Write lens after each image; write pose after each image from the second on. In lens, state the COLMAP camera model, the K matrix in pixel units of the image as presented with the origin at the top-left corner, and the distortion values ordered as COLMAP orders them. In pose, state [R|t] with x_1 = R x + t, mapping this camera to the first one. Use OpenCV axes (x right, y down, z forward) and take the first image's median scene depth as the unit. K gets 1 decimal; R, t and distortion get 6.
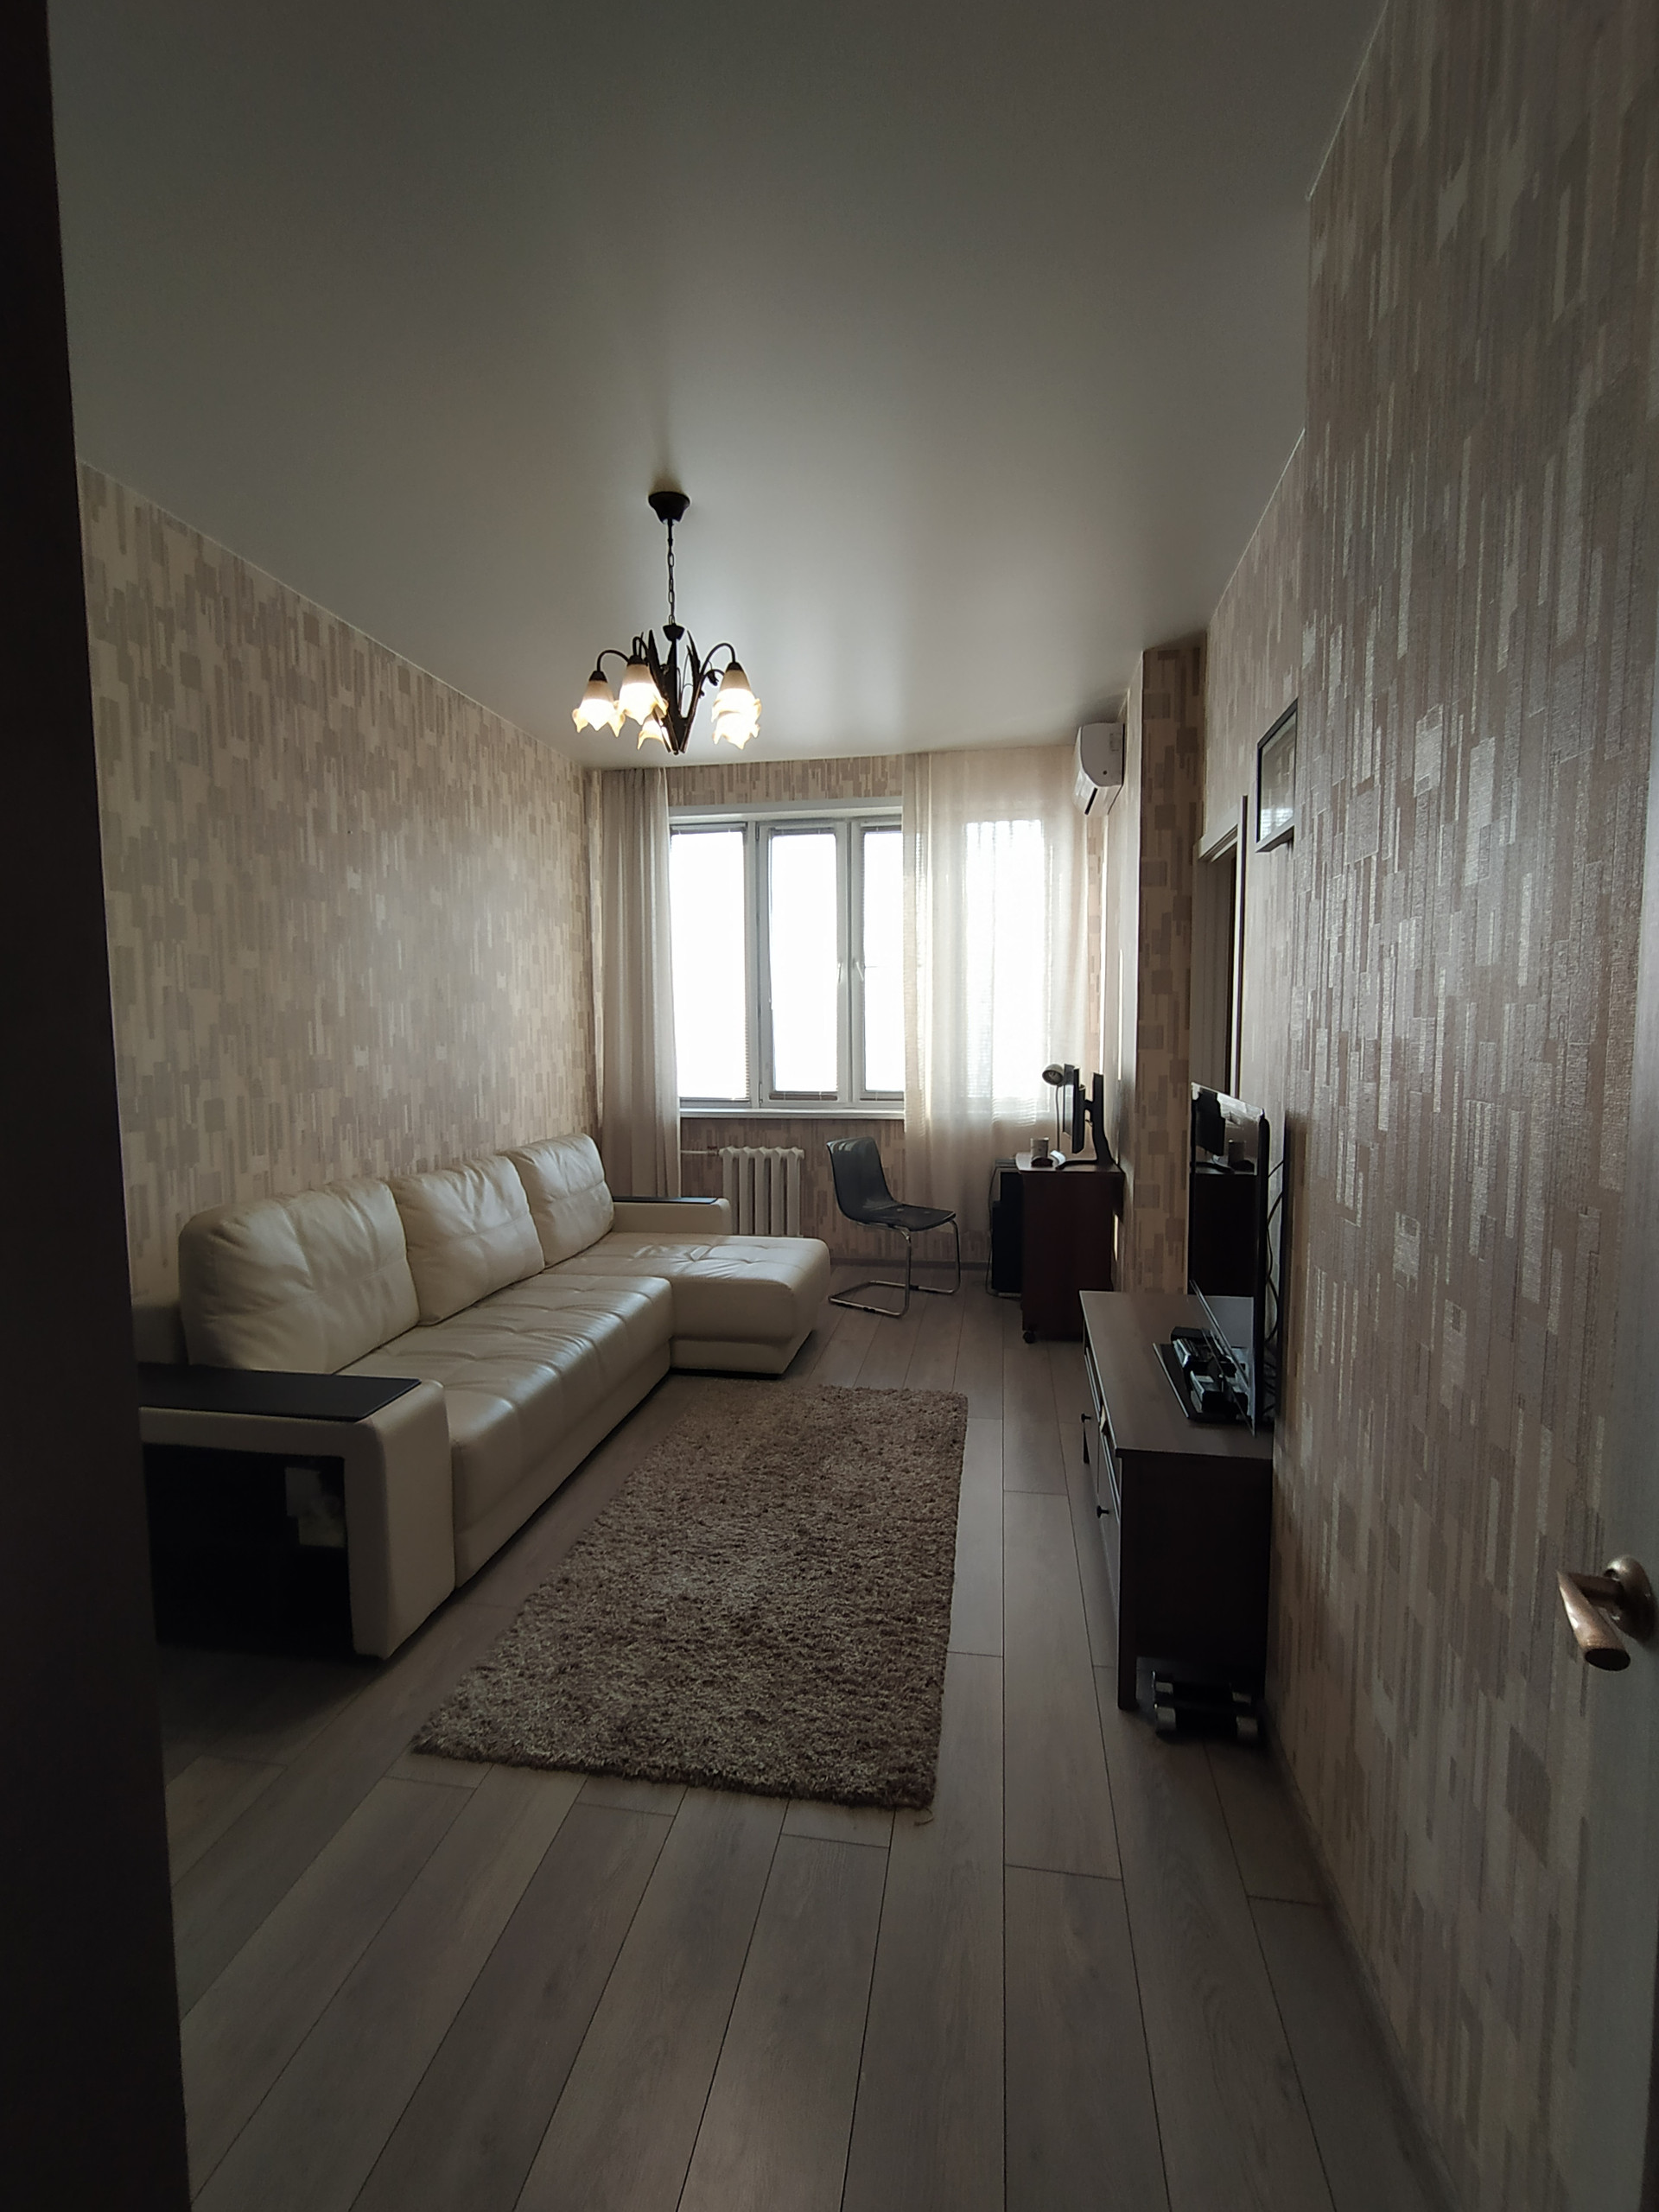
lens RADIAL K [[1002.8, 0, 828.1], [0, 1002.8, 1115.8], [0, 0, 1]] dist [-0.011284, 0.008334]
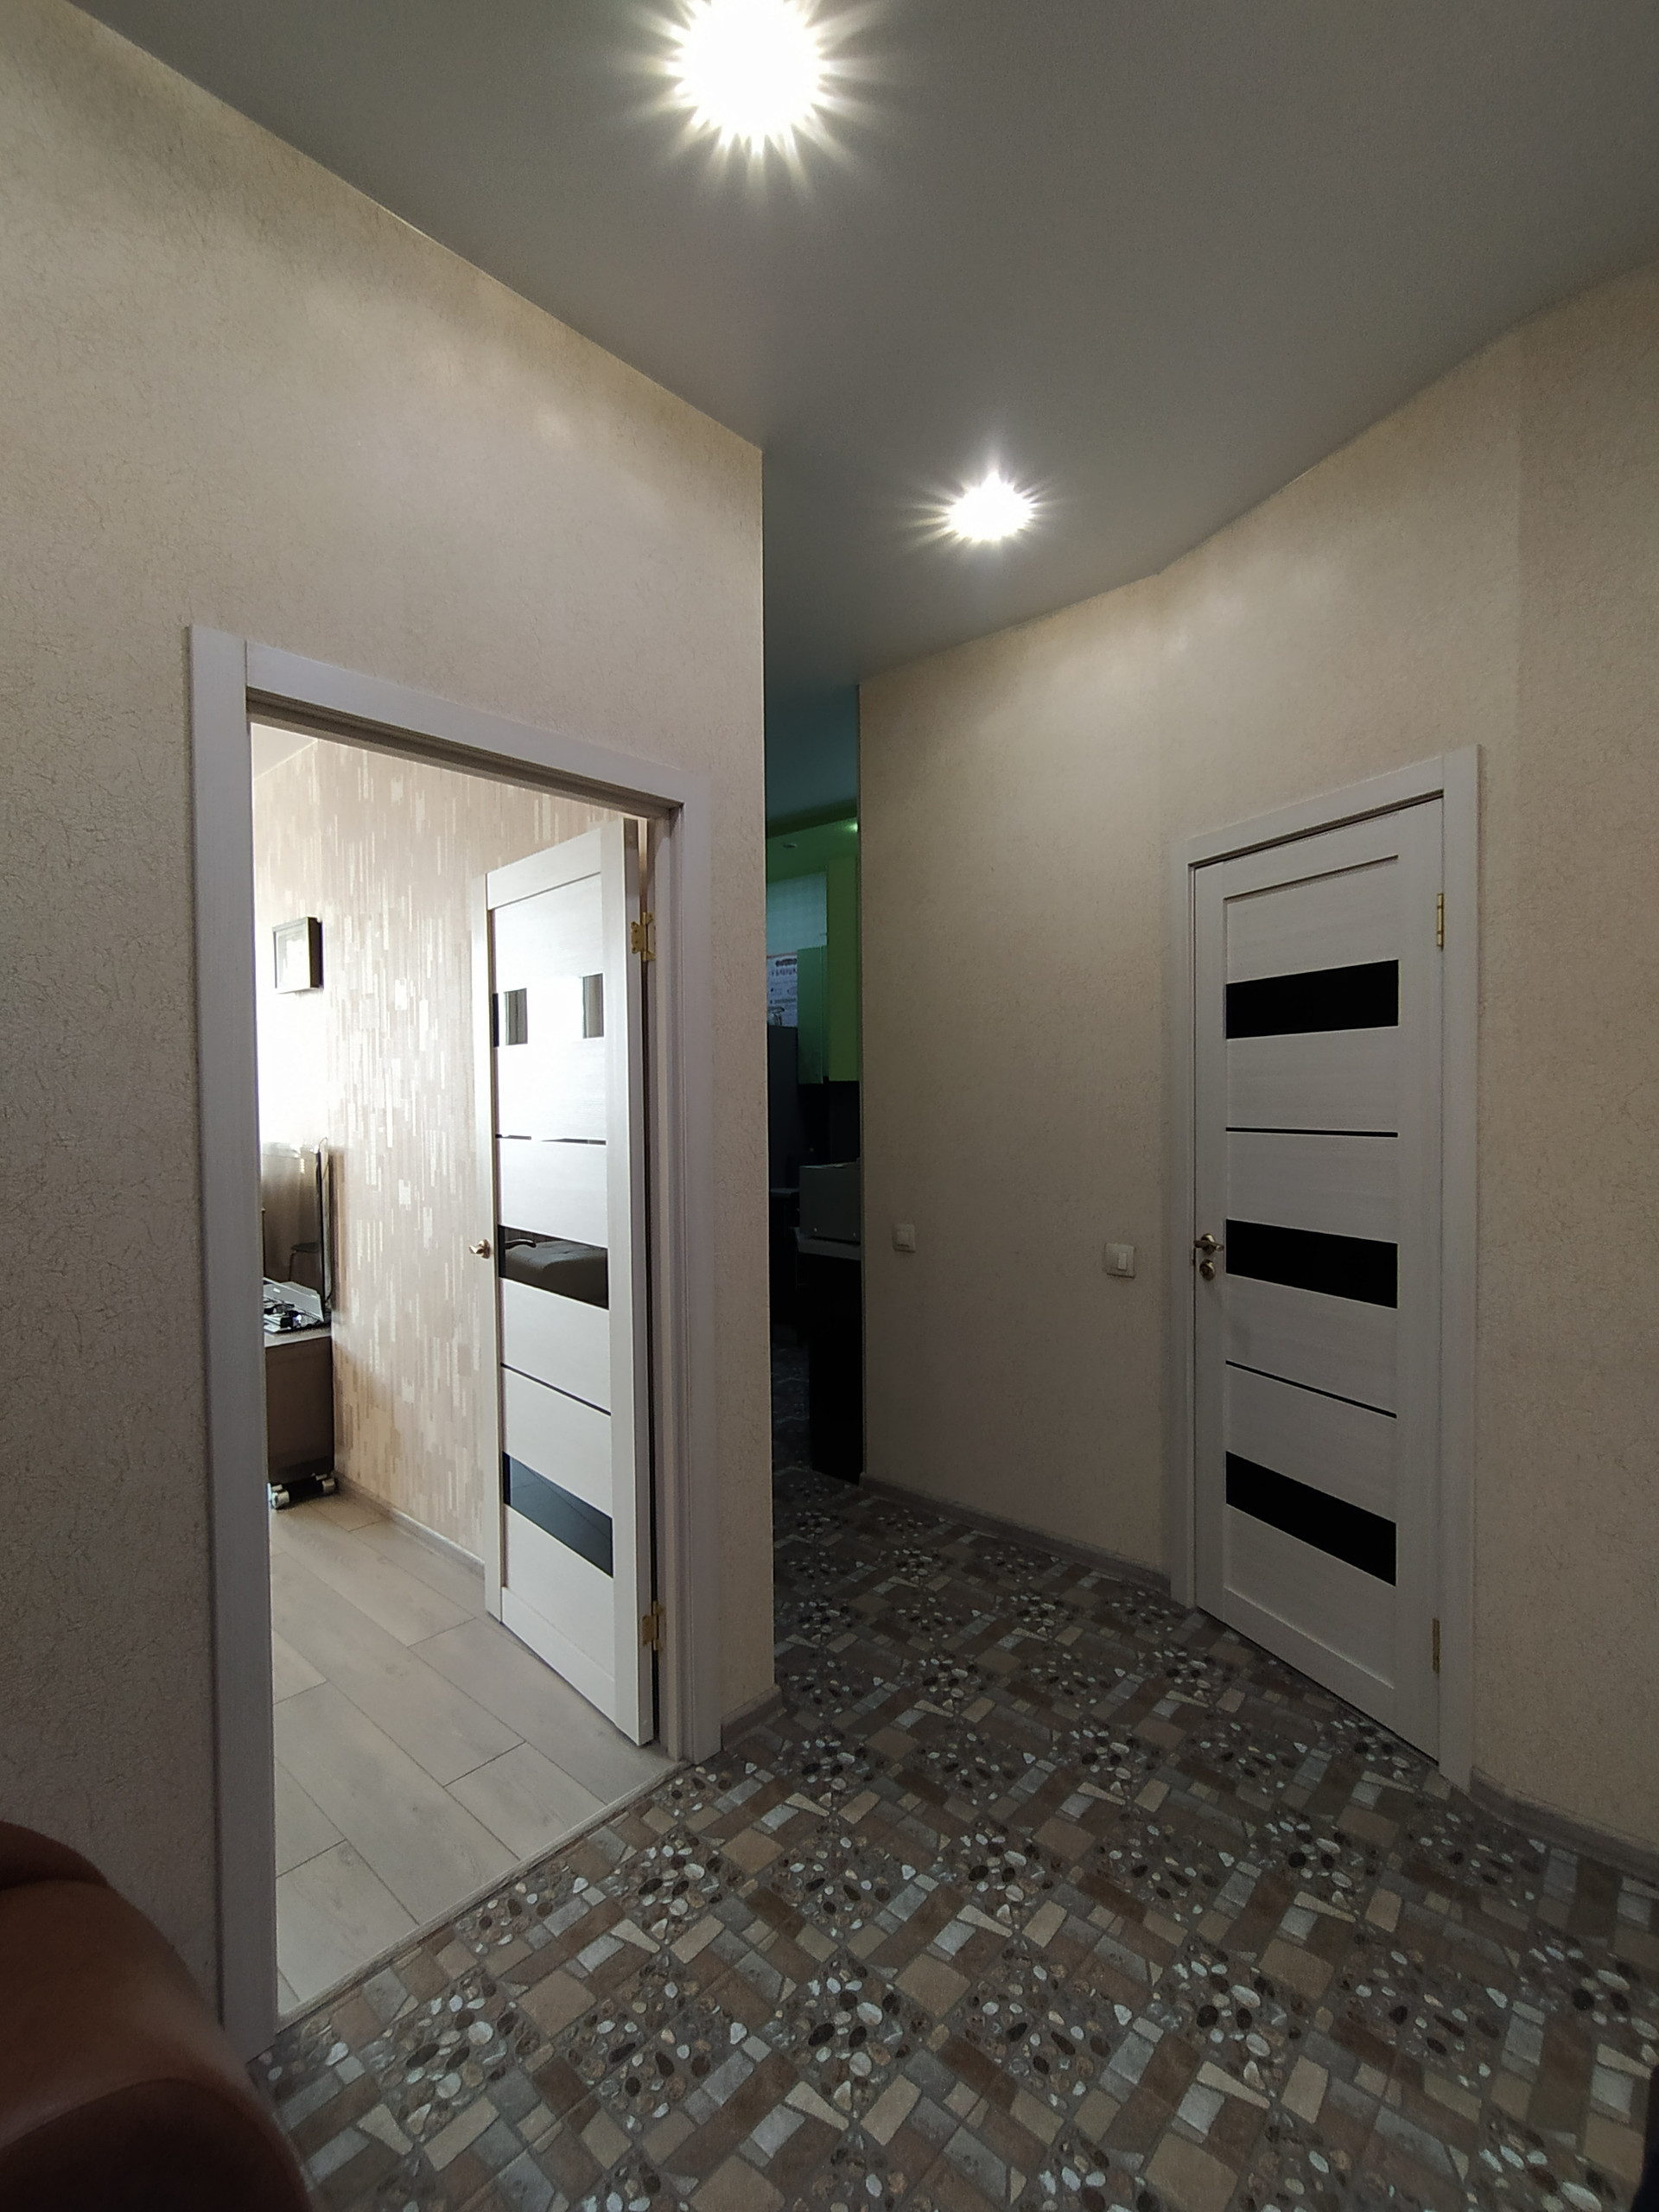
lens RADIAL K [[1002.8, 0, 828.1], [0, 1002.8, 1115.8], [0, 0, 1]] dist [-0.011284, 0.008334]
pose [[0.531850, -0.017720, 0.846653, -0.928183], [0.078213, 0.996536, -0.028275, 0.093273], [-0.843219, 0.081257, 0.531393, -1.172462]]
